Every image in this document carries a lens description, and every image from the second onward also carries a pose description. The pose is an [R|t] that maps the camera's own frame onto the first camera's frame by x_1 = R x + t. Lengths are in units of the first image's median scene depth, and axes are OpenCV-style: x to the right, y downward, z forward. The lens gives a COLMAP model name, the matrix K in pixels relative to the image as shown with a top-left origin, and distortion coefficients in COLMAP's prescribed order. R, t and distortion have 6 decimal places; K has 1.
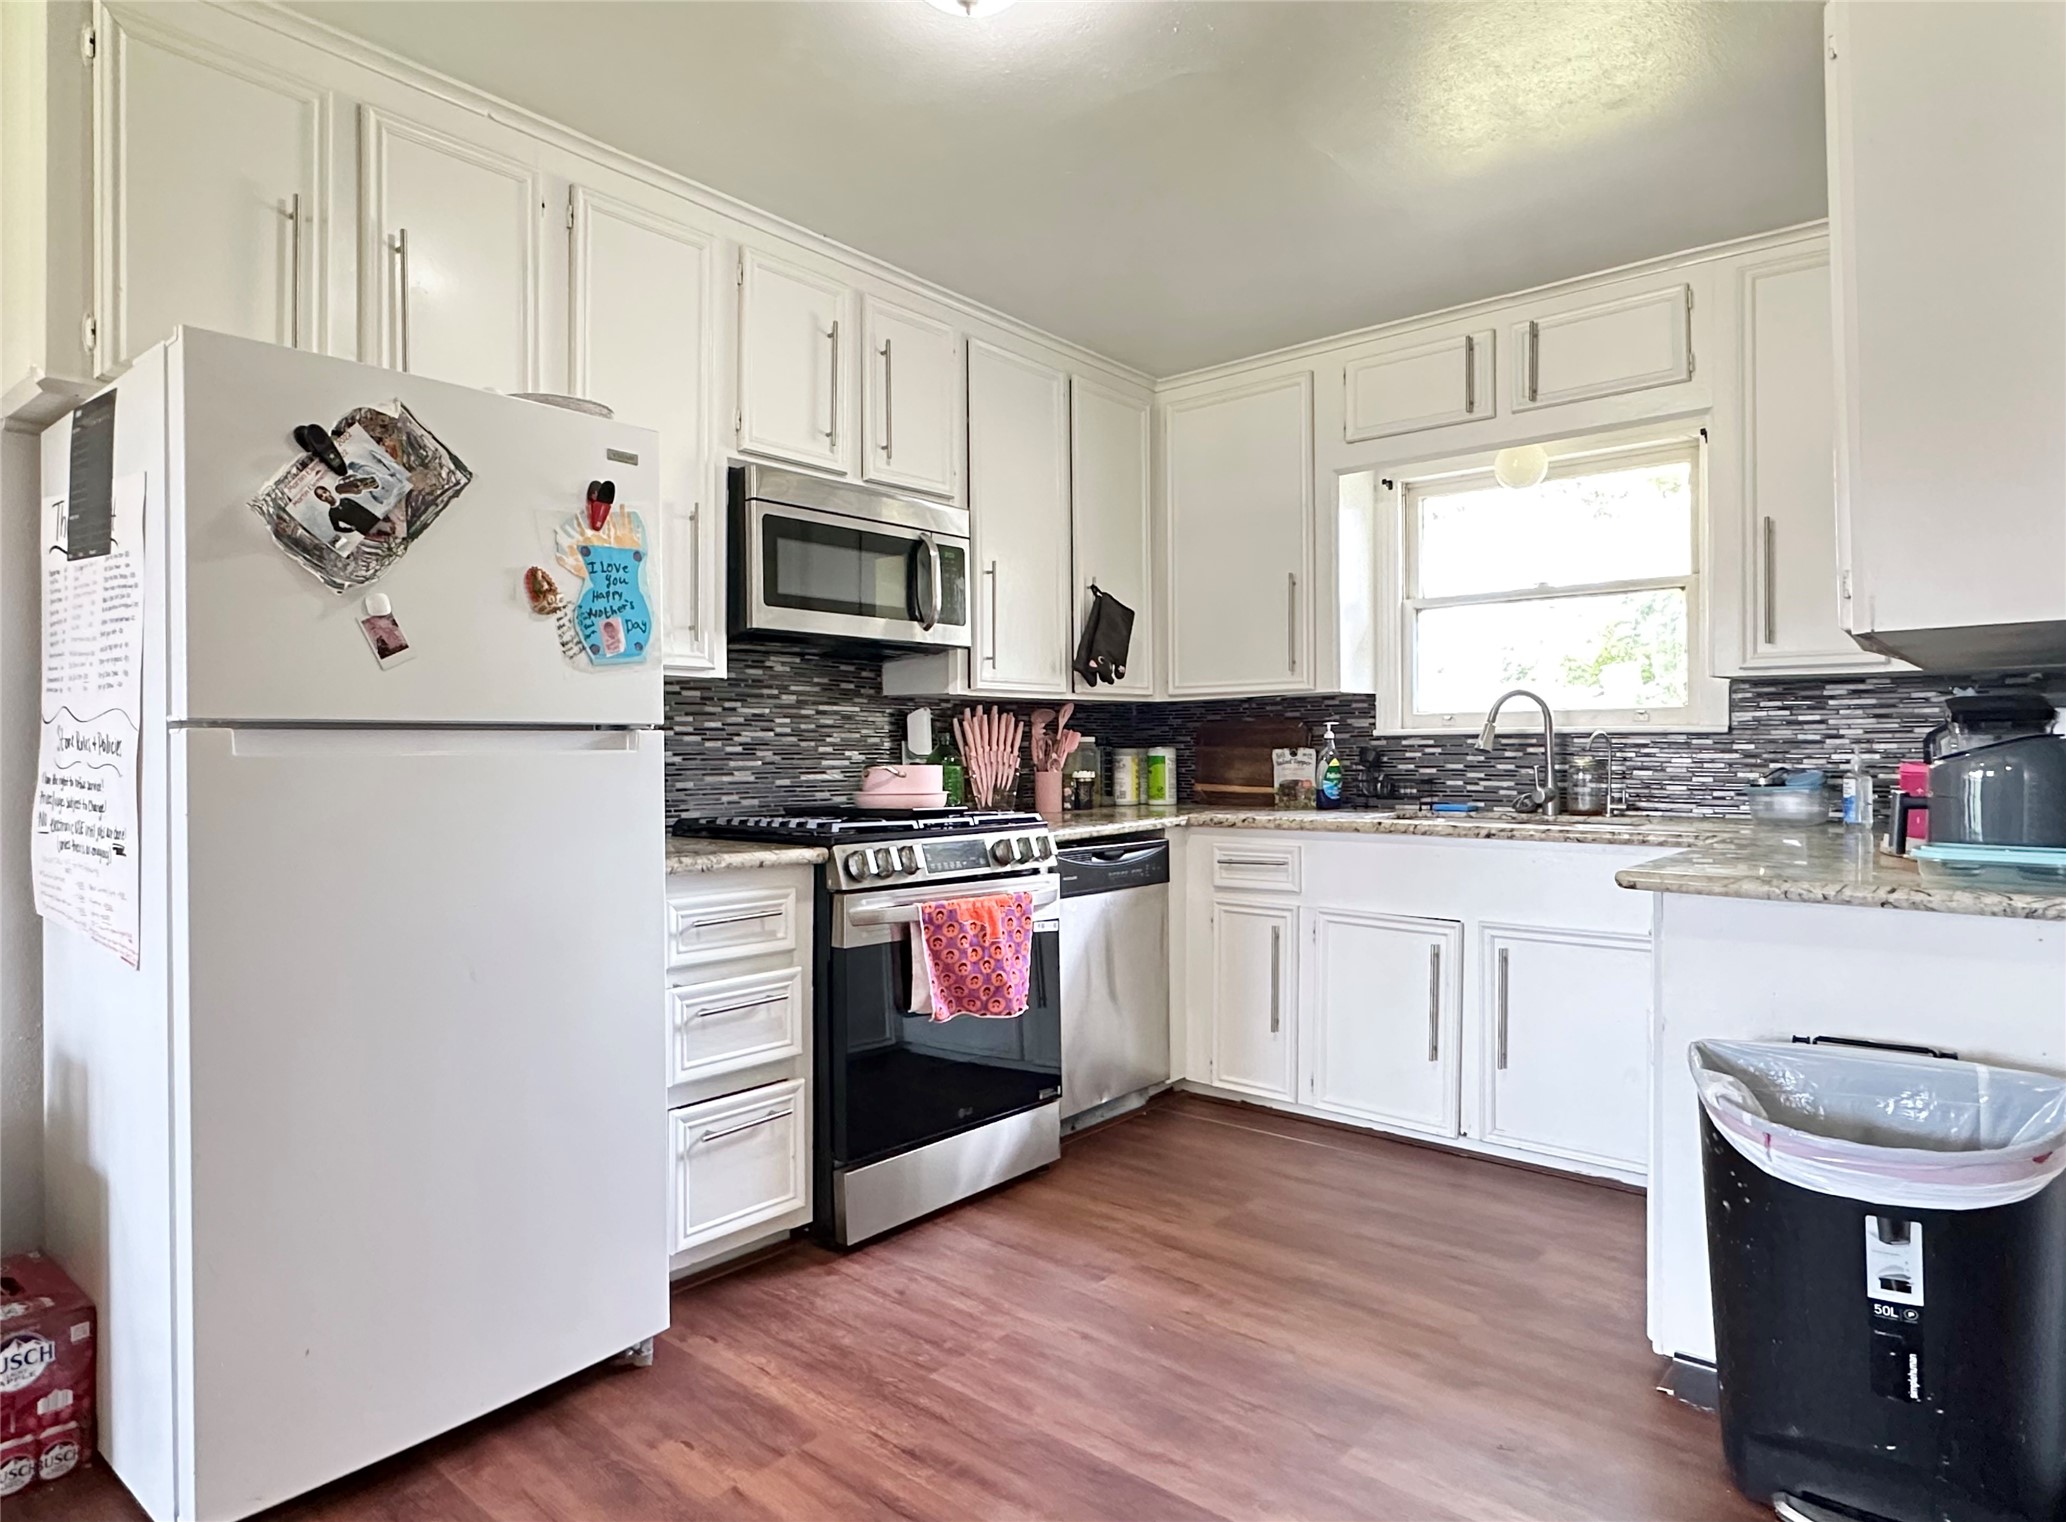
lens RADIAL K [[1200.1, 0, 1025.7], [0, 1200.1, 749.1], [0, 0, 1]] dist [0.009044, 0.000960]
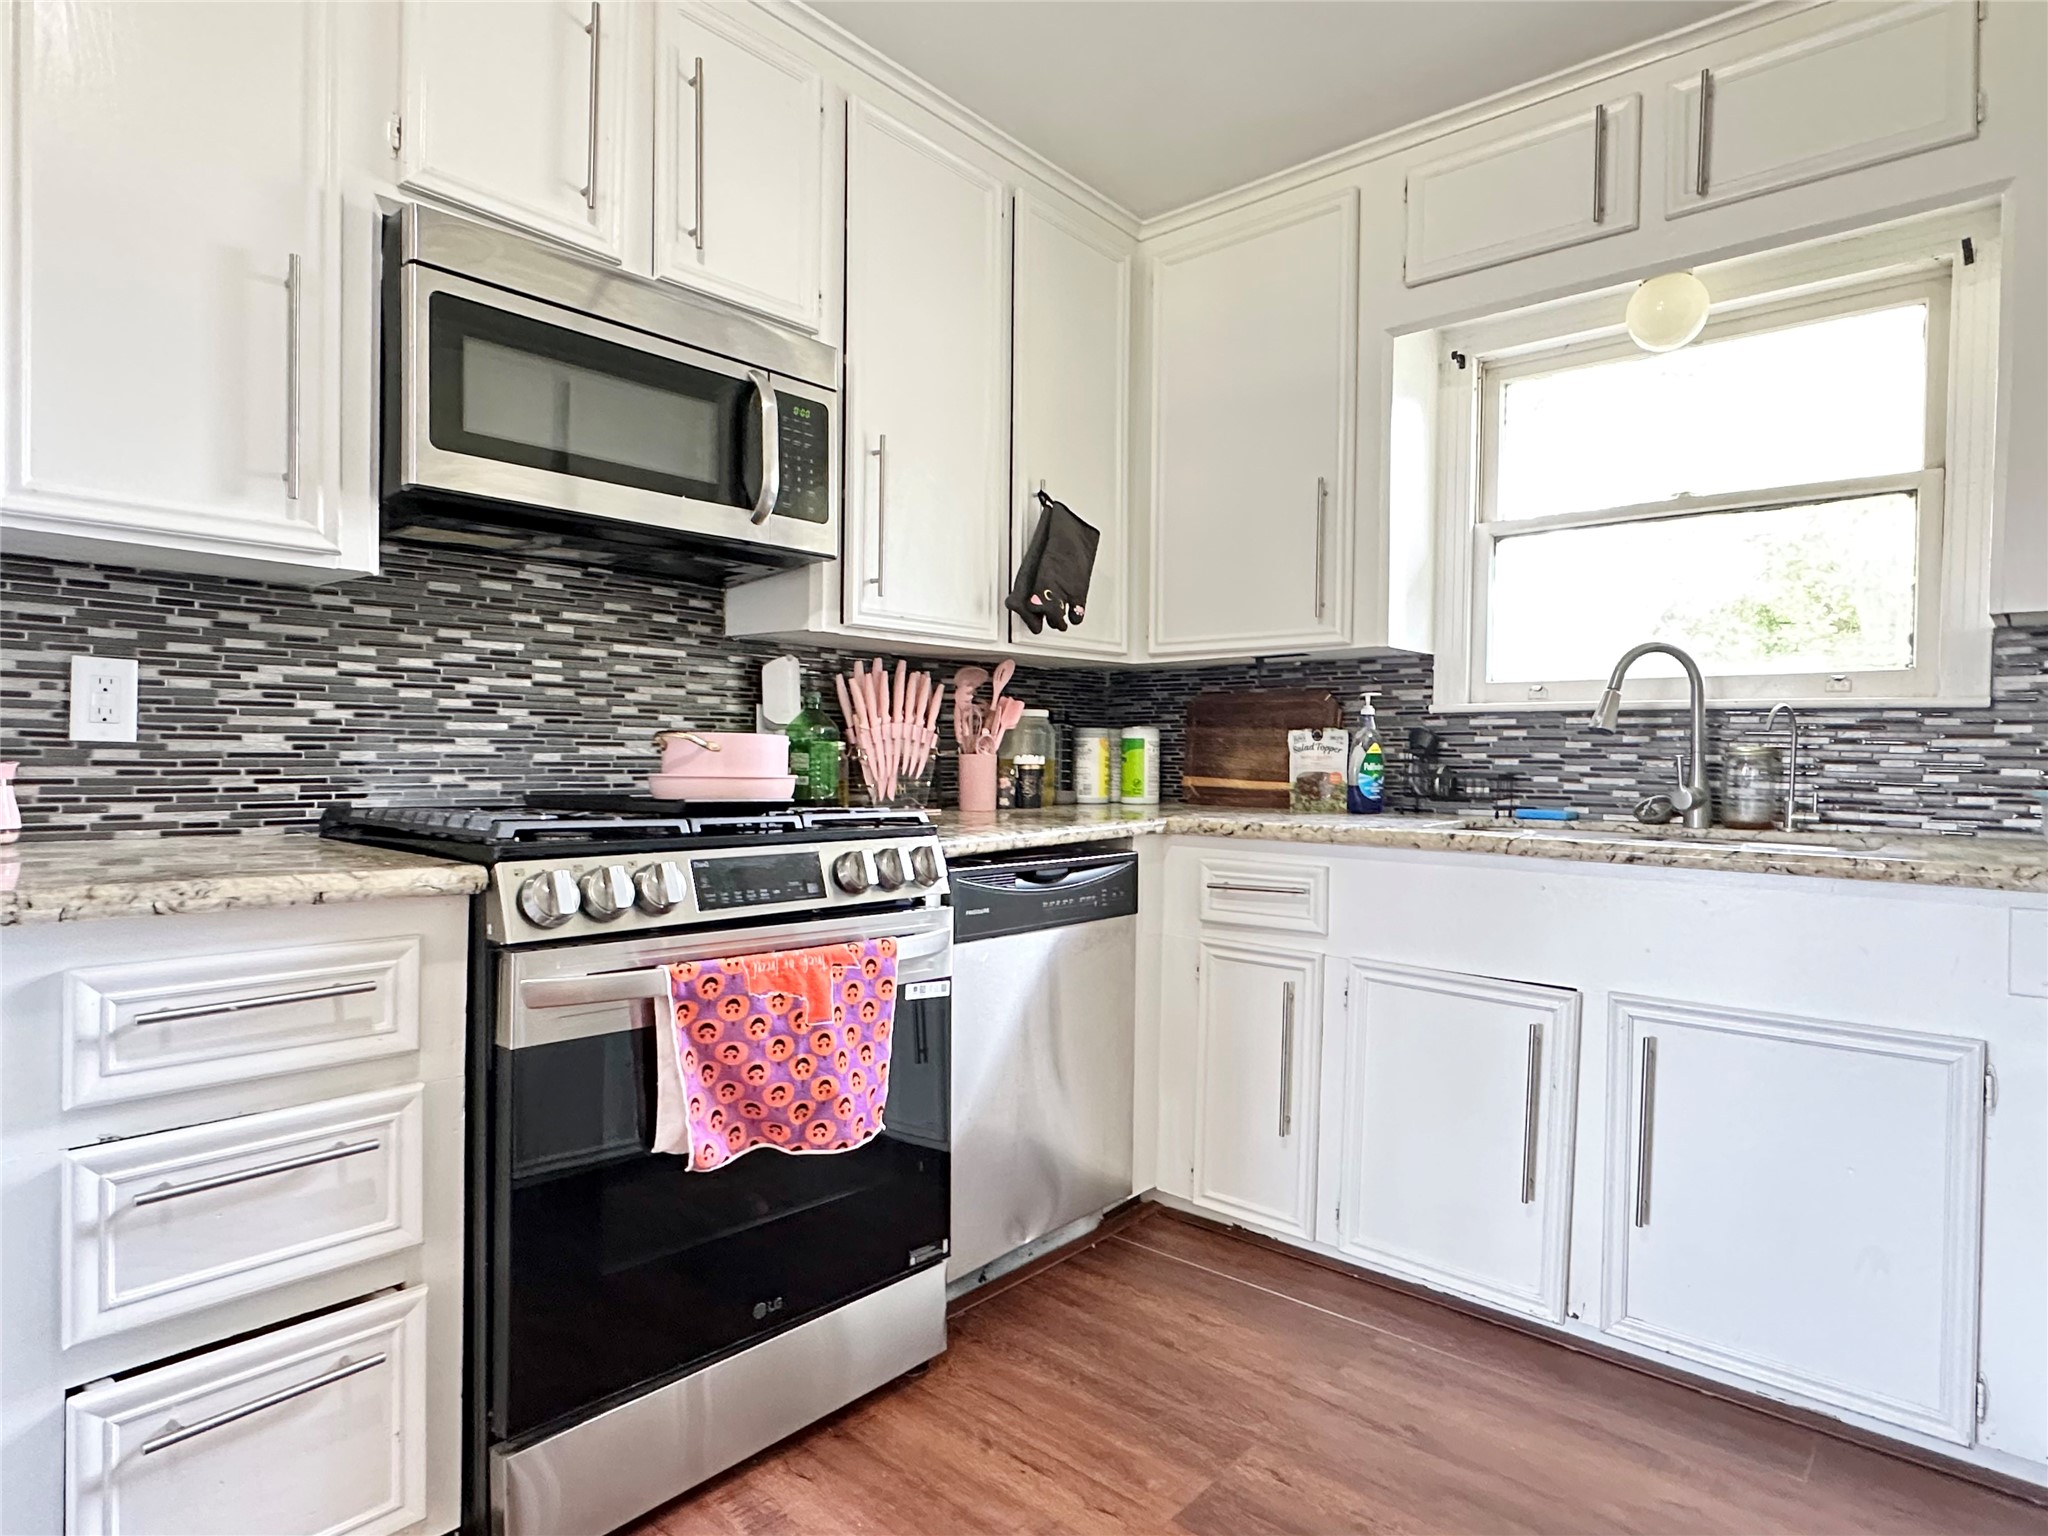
lens RADIAL K [[1136.9, 0, 1030.6], [0, 1136.9, 775.4], [0, 0, 1]] dist [-0.001248, -0.000851]
pose [[0.999767, 0.018331, -0.011434, 0.069805], [-0.018079, 0.999599, 0.021784, 0.019041], [0.011829, -0.021572, 0.999697, 0.373174]]
